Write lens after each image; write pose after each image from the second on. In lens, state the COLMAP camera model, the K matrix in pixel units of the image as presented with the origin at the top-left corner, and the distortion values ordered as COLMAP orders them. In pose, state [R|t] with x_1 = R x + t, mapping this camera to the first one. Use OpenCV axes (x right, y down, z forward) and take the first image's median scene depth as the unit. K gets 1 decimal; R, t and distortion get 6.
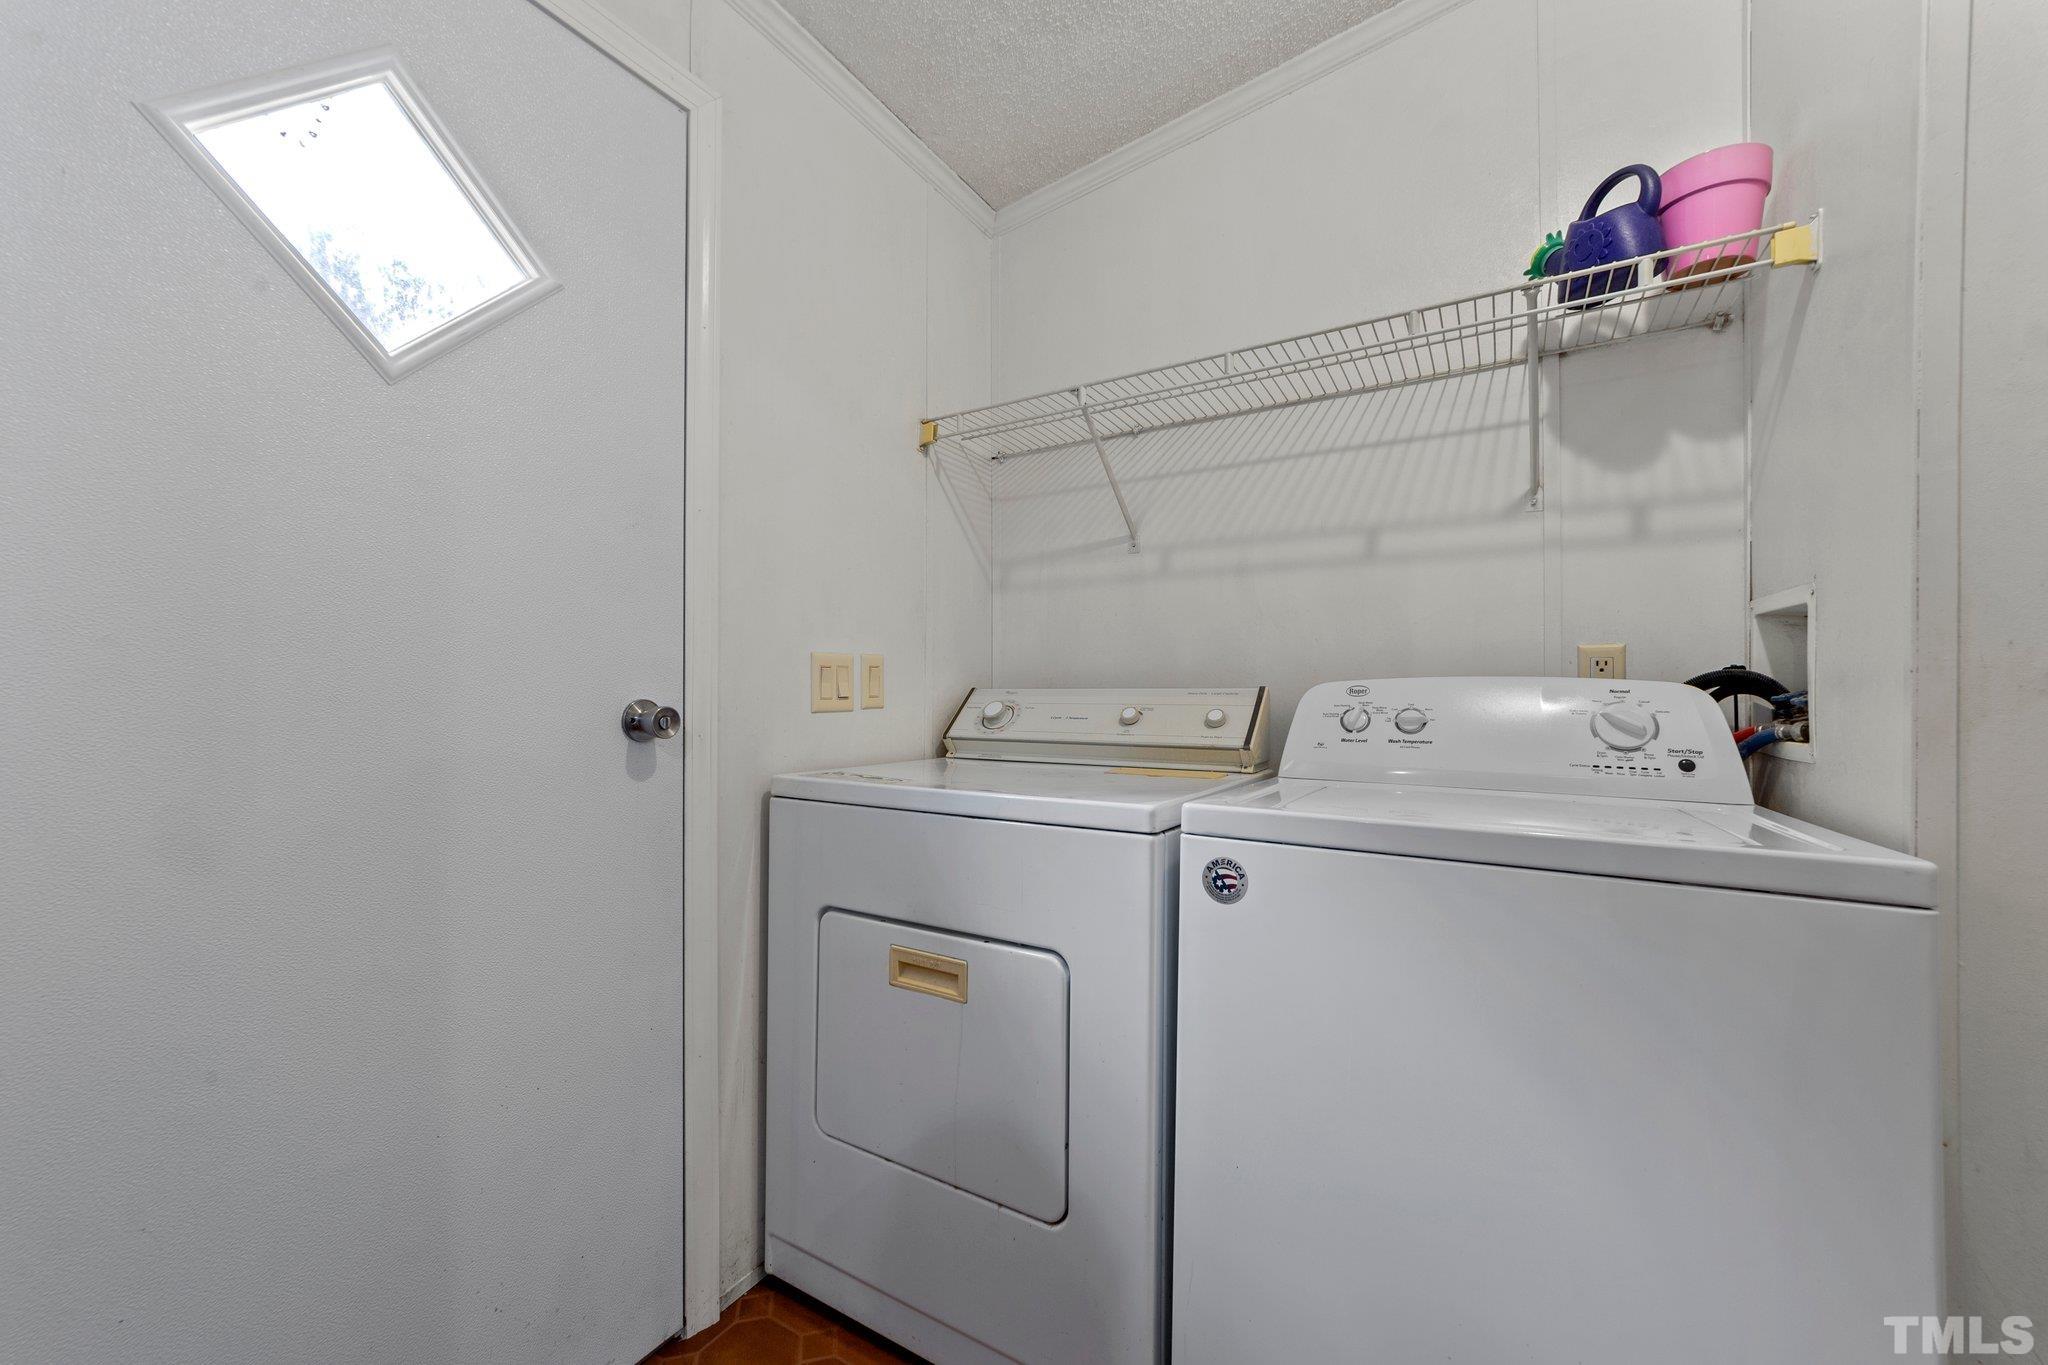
lens RADIAL K [[791.9, 0, 1022.8], [0, 791.9, 682.3], [0, 0, 1]] dist [0.000759, 0.002045]
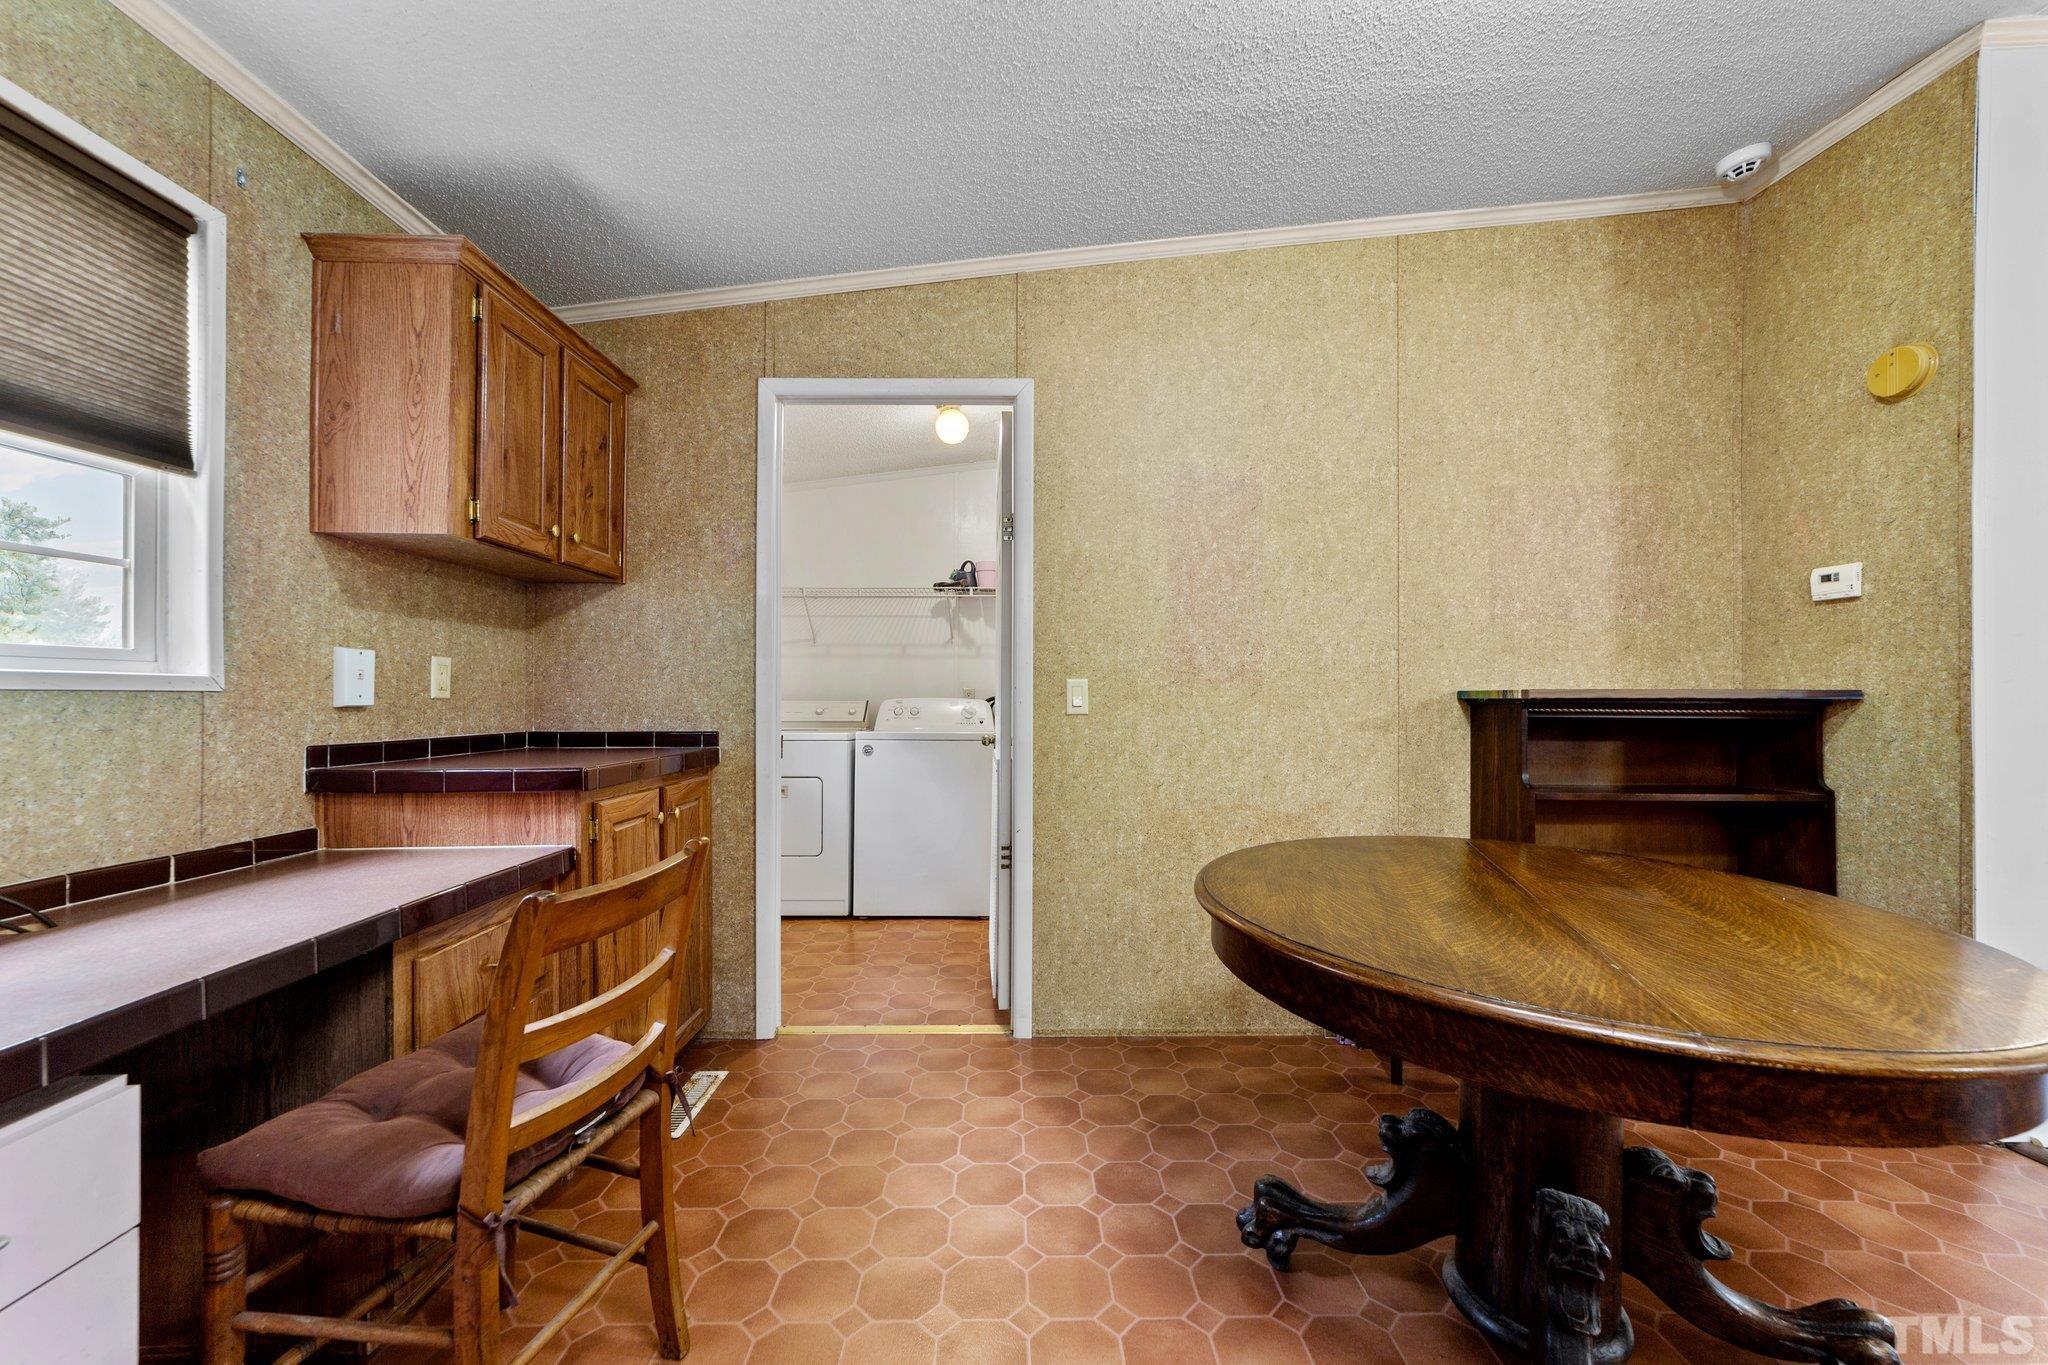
lens RADIAL K [[791.9, 0, 1023.5], [0, 791.9, 691.7], [0, 0, 1]] dist [0.000759, 0.002045]
pose [[0.845788, 0.010958, 0.533407, -0.743223], [-0.008421, 0.999939, -0.007189, -0.009242], [-0.533453, 0.001589, 0.845828, -1.706892]]
